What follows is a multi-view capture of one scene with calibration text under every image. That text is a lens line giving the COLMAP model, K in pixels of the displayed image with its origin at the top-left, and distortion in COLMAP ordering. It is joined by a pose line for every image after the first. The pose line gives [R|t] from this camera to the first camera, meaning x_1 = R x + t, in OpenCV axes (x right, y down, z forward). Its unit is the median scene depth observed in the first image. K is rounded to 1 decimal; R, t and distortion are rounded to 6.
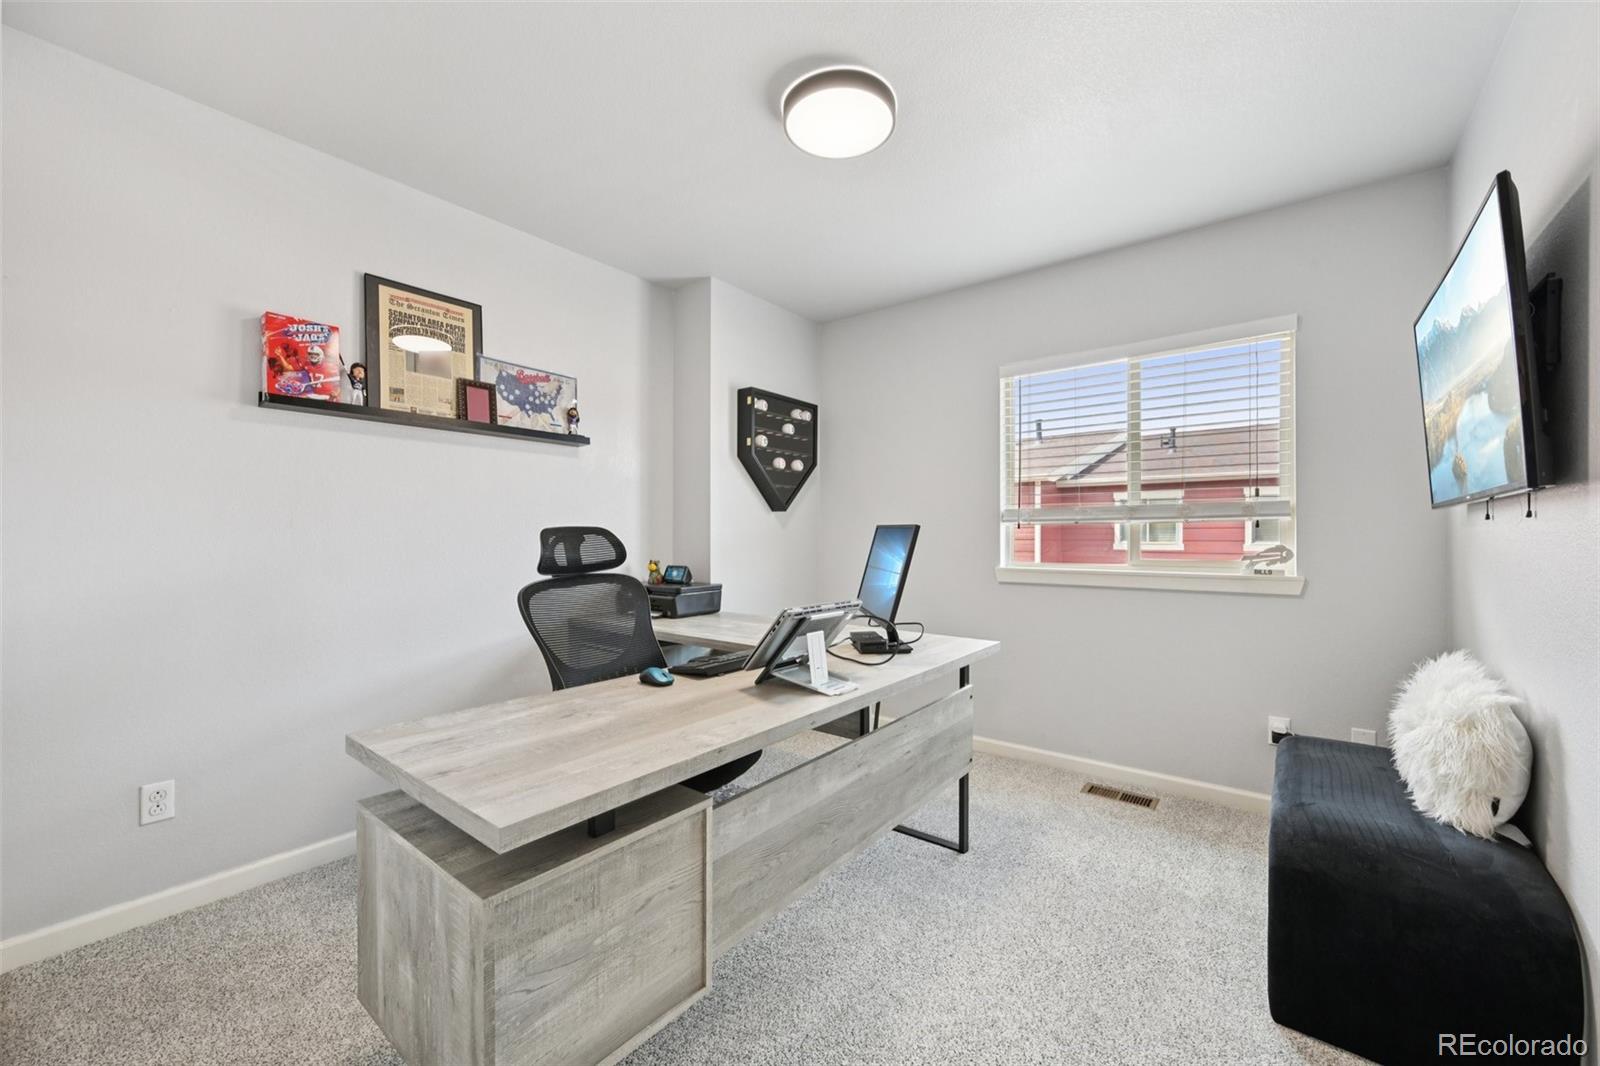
lens RADIAL K [[634.3, 0, 795.5], [0, 634.3, 538.2], [0, 0, 1]] dist [0.001082, 0.000084]
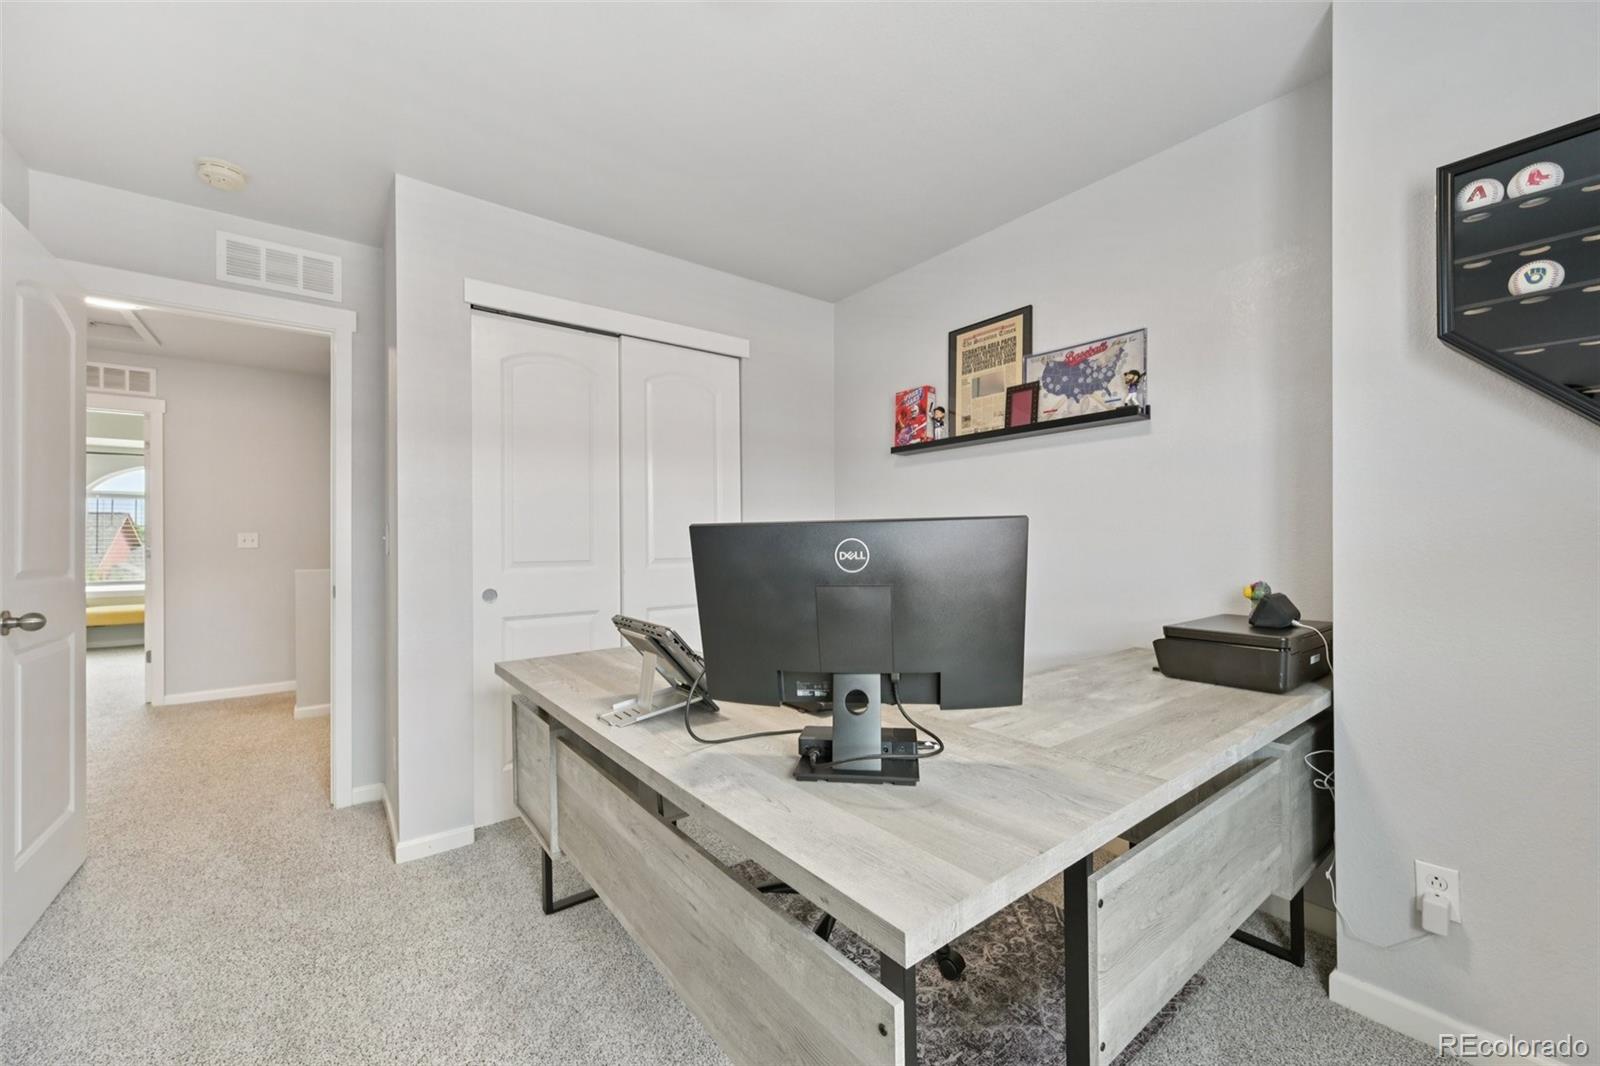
lens RADIAL K [[634.3, 0, 838.2], [0, 634.3, 542.5], [0, 0, 1]] dist [0.001082, 0.000084]
pose [[-0.220336, 0.007215, -0.975397, 0.518846], [0.005750, 0.999965, 0.006098, -0.006260], [0.975407, -0.004265, -0.220370, 0.902419]]
